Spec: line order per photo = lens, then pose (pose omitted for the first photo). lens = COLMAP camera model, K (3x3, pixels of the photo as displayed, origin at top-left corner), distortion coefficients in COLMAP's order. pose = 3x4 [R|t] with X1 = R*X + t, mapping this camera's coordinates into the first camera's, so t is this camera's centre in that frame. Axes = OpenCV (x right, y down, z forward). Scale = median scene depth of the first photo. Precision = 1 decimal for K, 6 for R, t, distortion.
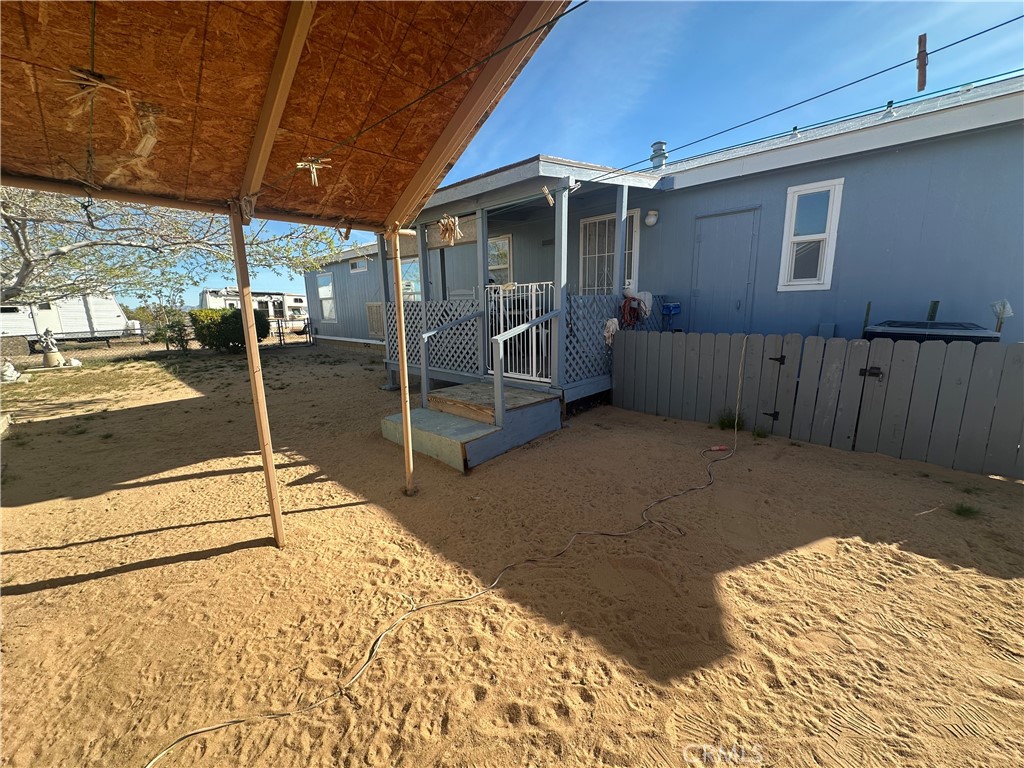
lens RADIAL K [[411.7, 0, 515.5], [0, 411.7, 389.3], [0, 0, 1]] dist [-0.000886, -0.000020]
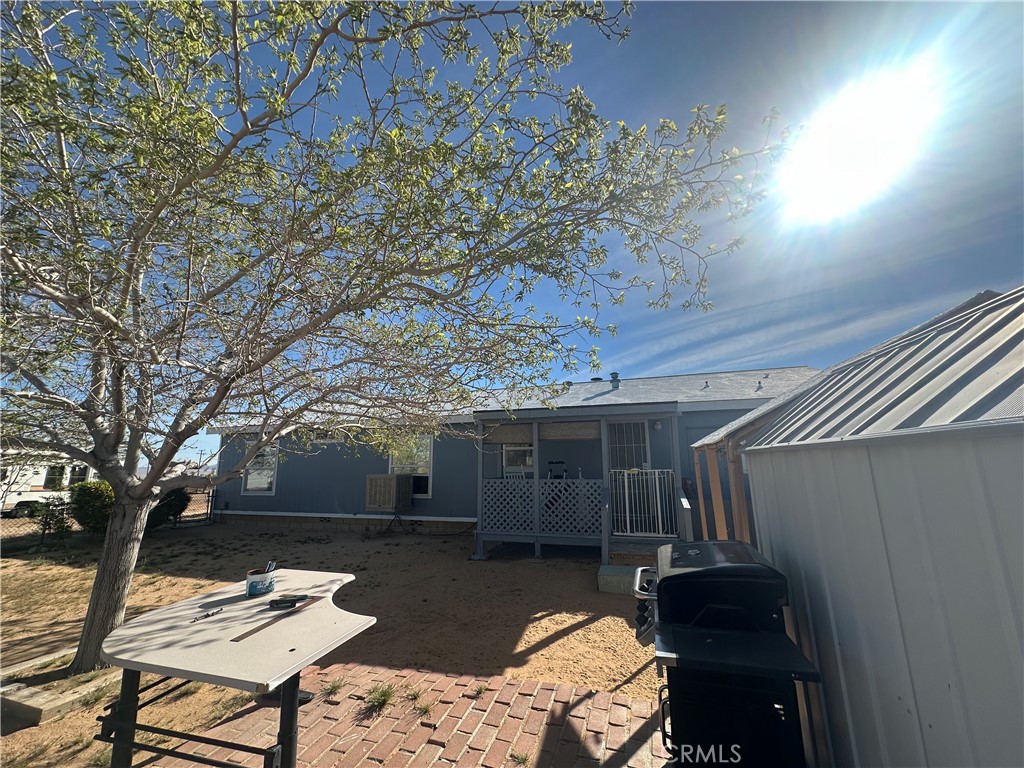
lens RADIAL K [[411.7, 0, 518.0], [0, 411.7, 385.0], [0, 0, 1]] dist [-0.000886, -0.000020]
pose [[0.891638, 0.095600, 0.442540, -1.104083], [0.084596, 0.925059, -0.370283, -0.022446], [-0.444775, 0.367596, 0.816730, -0.151533]]
